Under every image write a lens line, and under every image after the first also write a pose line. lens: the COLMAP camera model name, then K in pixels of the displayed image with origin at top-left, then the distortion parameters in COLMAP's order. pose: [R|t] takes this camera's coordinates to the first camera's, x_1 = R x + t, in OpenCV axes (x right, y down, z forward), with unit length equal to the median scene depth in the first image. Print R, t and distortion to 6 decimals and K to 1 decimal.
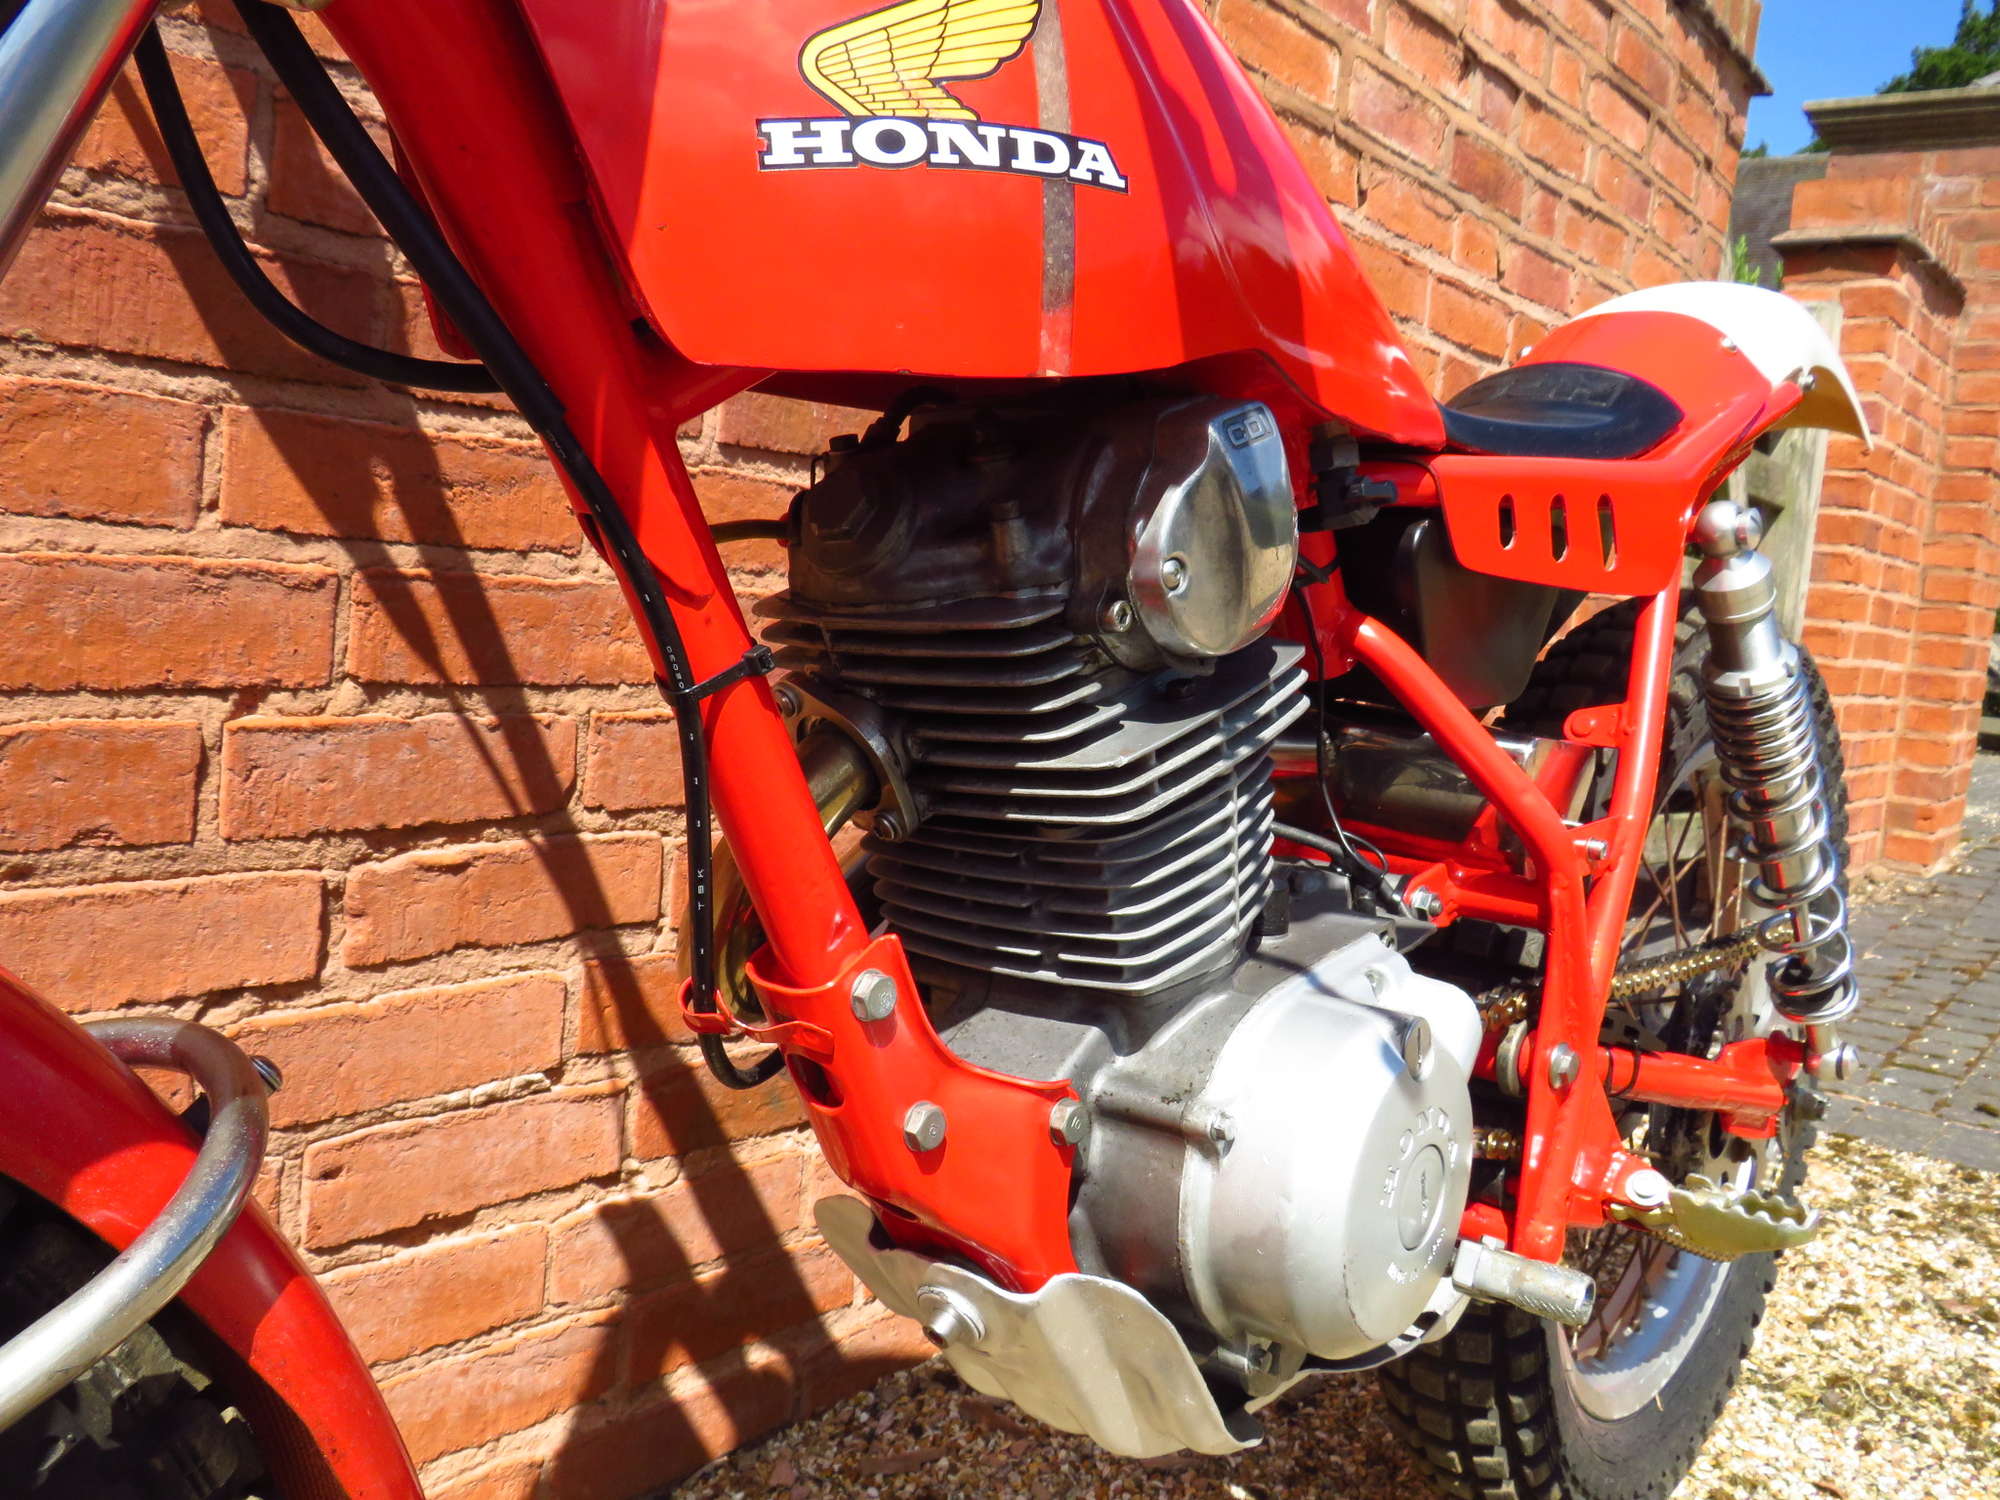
lens RADIAL K [[1616.4, 0, 1001.1], [0, 1616.4, 741.8], [0, 0, 1]] dist [-0.036432, 0.006390]
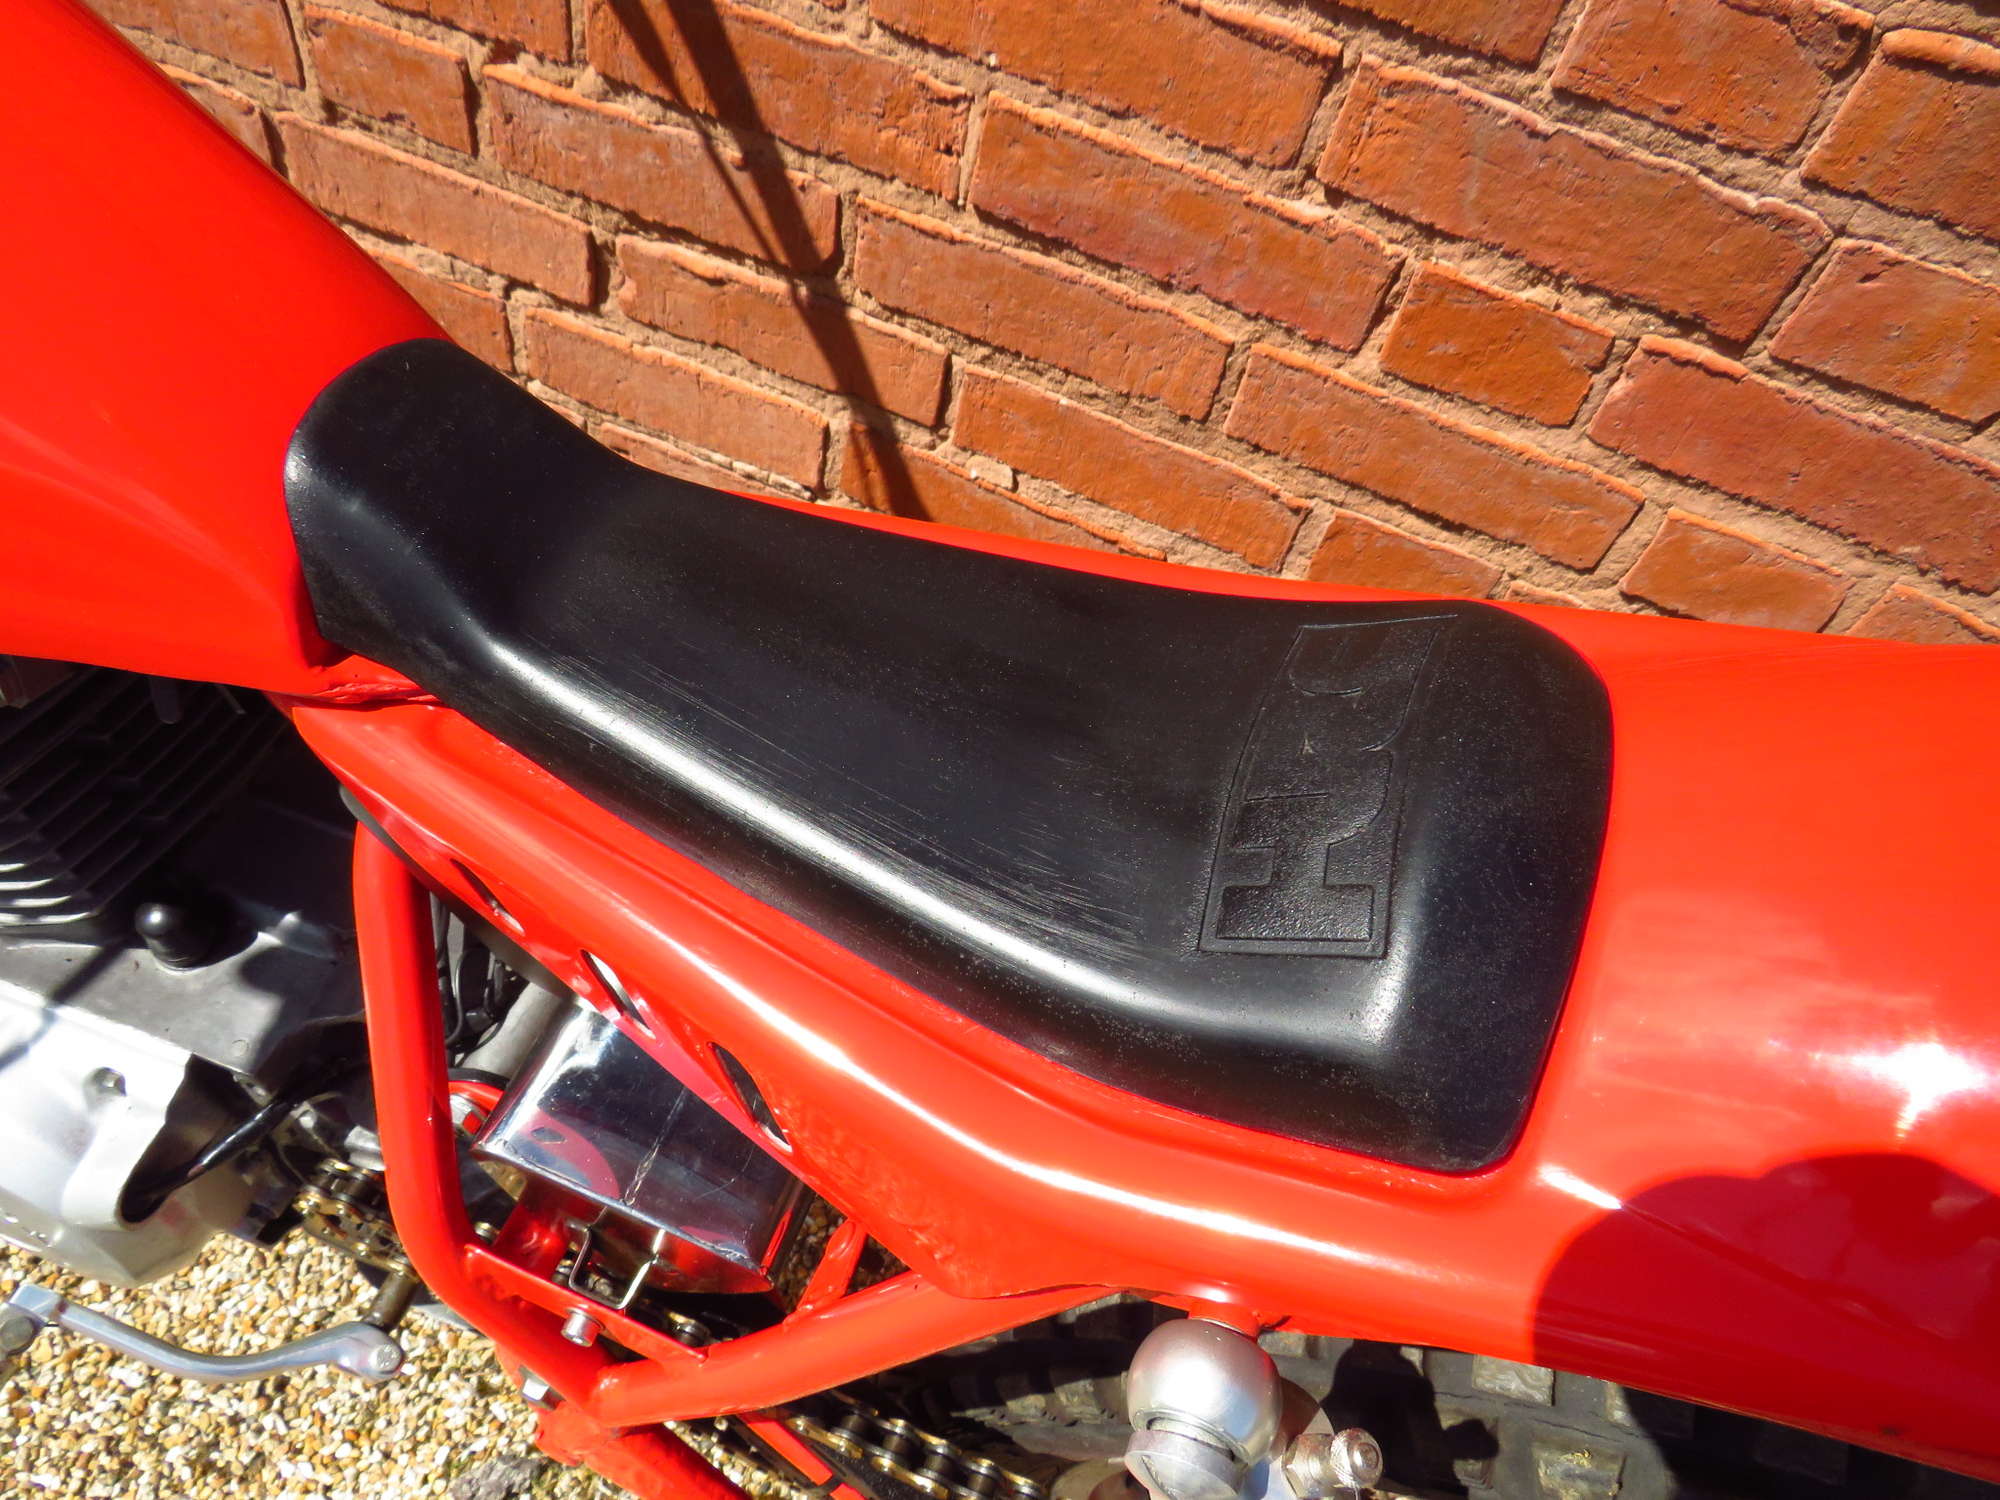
lens RADIAL K [[1407.9, 0, 996.5], [0, 1407.9, 746.3], [0, 0, 1]] dist [-0.023555, -0.002122]
pose [[0.350428, 0.739416, -0.574860, 0.502234], [-0.230948, 0.663046, 0.712062, -0.441187], [0.907669, -0.116764, 0.403117, 0.844049]]
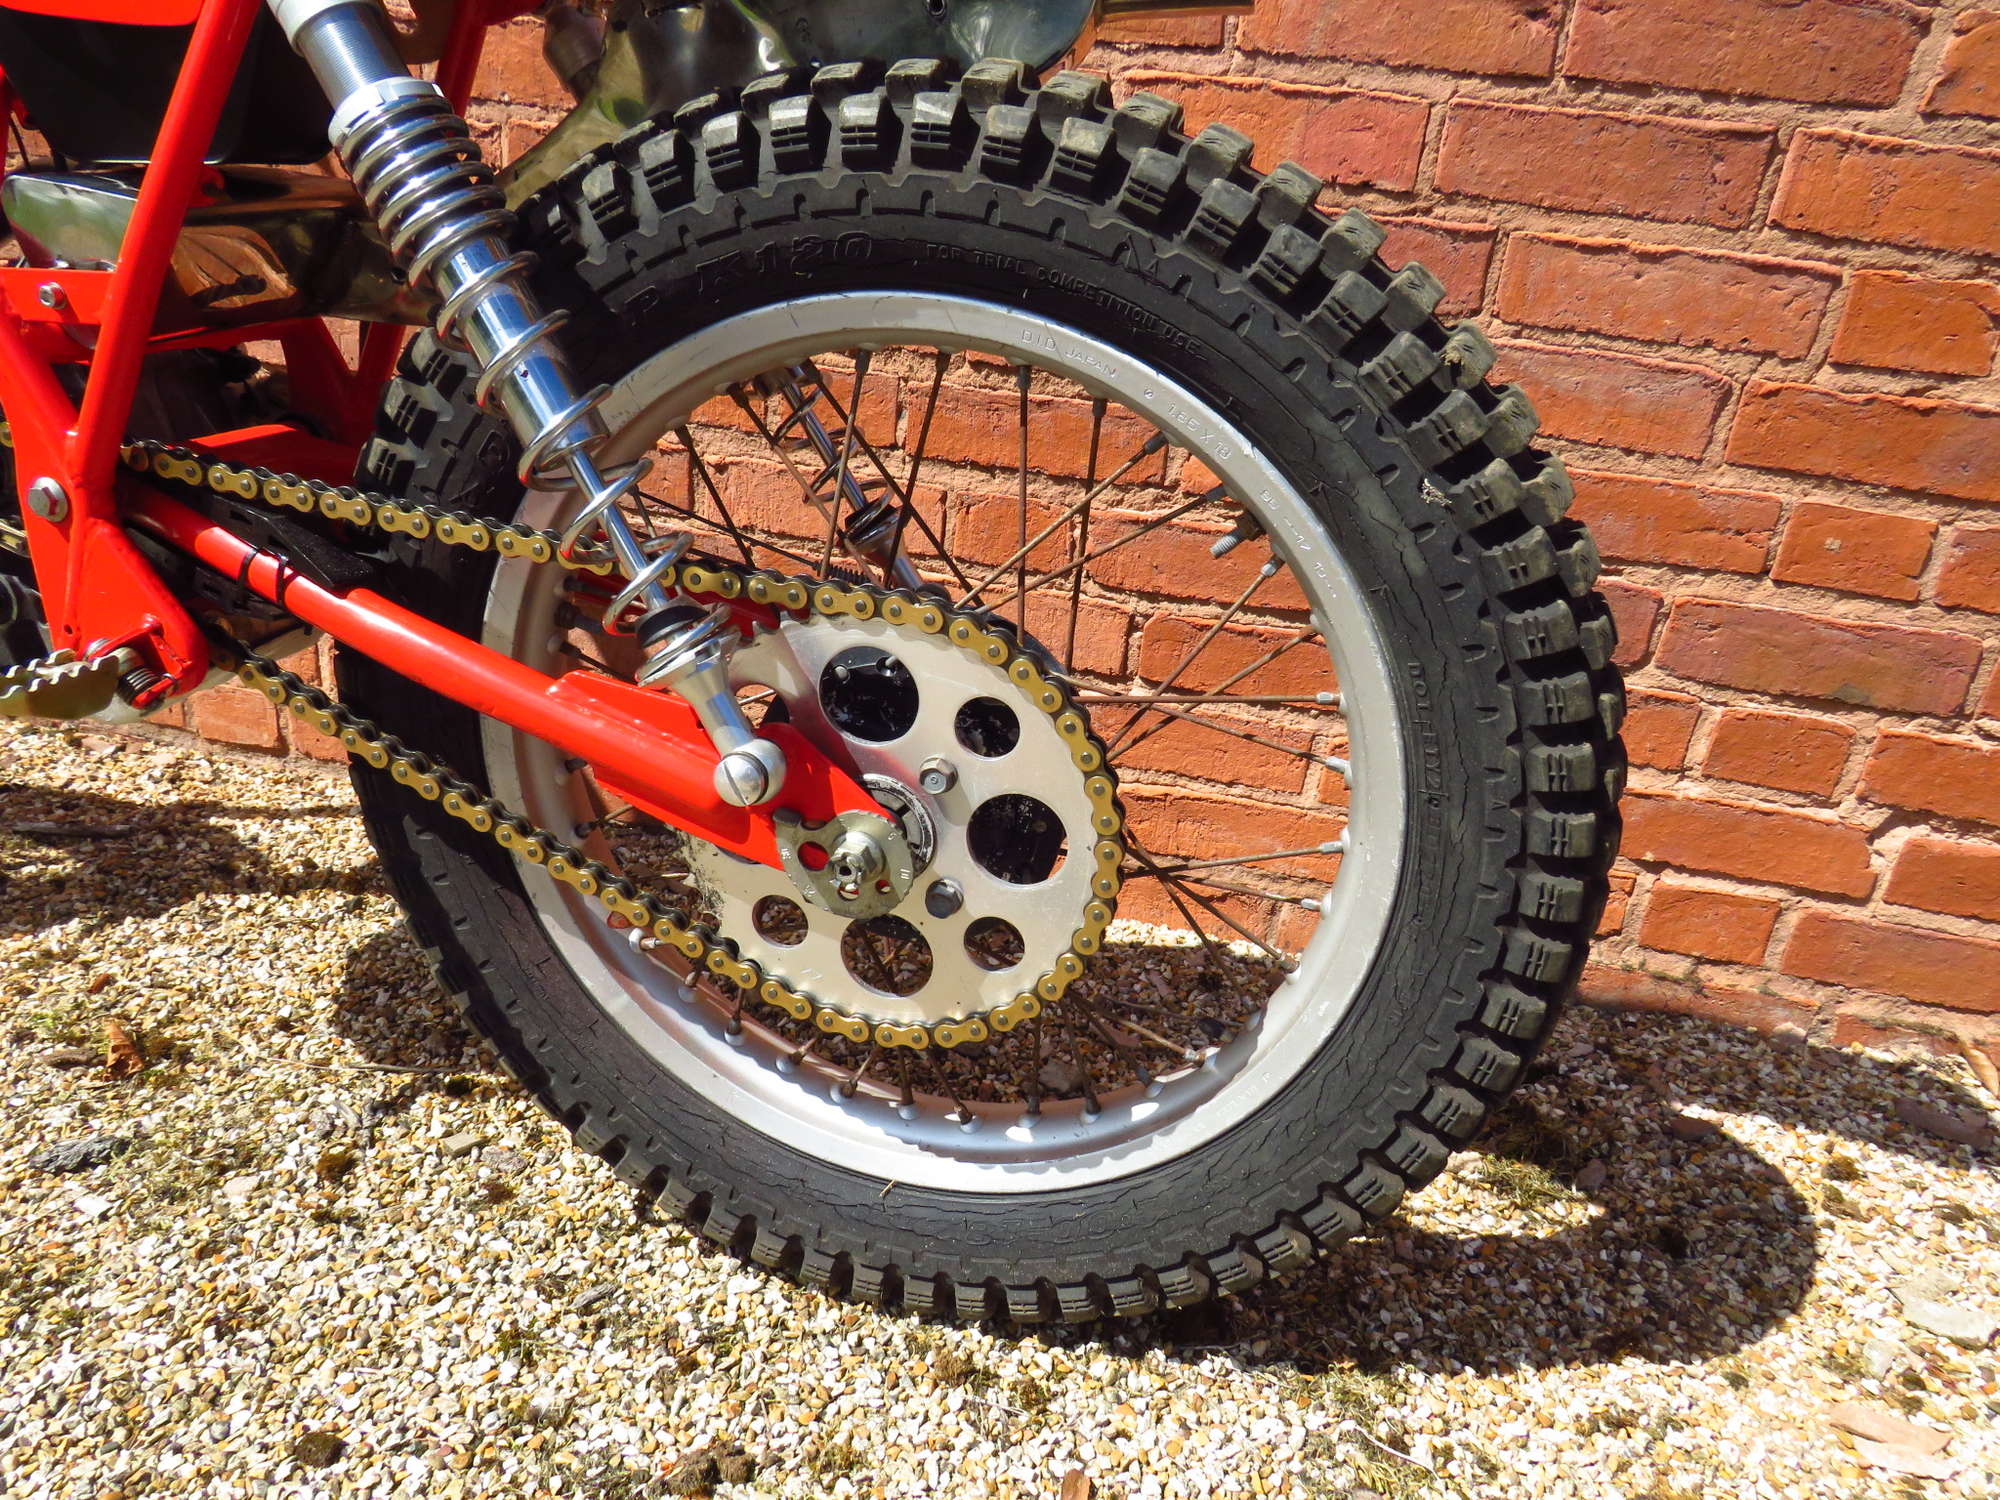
lens RADIAL K [[1407.9, 0, 998.7], [0, 1407.9, 748.2], [0, 0, 1]] dist [-0.023555, -0.002122]
pose [[0.452750, 0.322347, -0.831330, 1.277228], [-0.141109, 0.946517, 0.290161, -0.001500], [0.880401, -0.014062, 0.474022, 0.978789]]
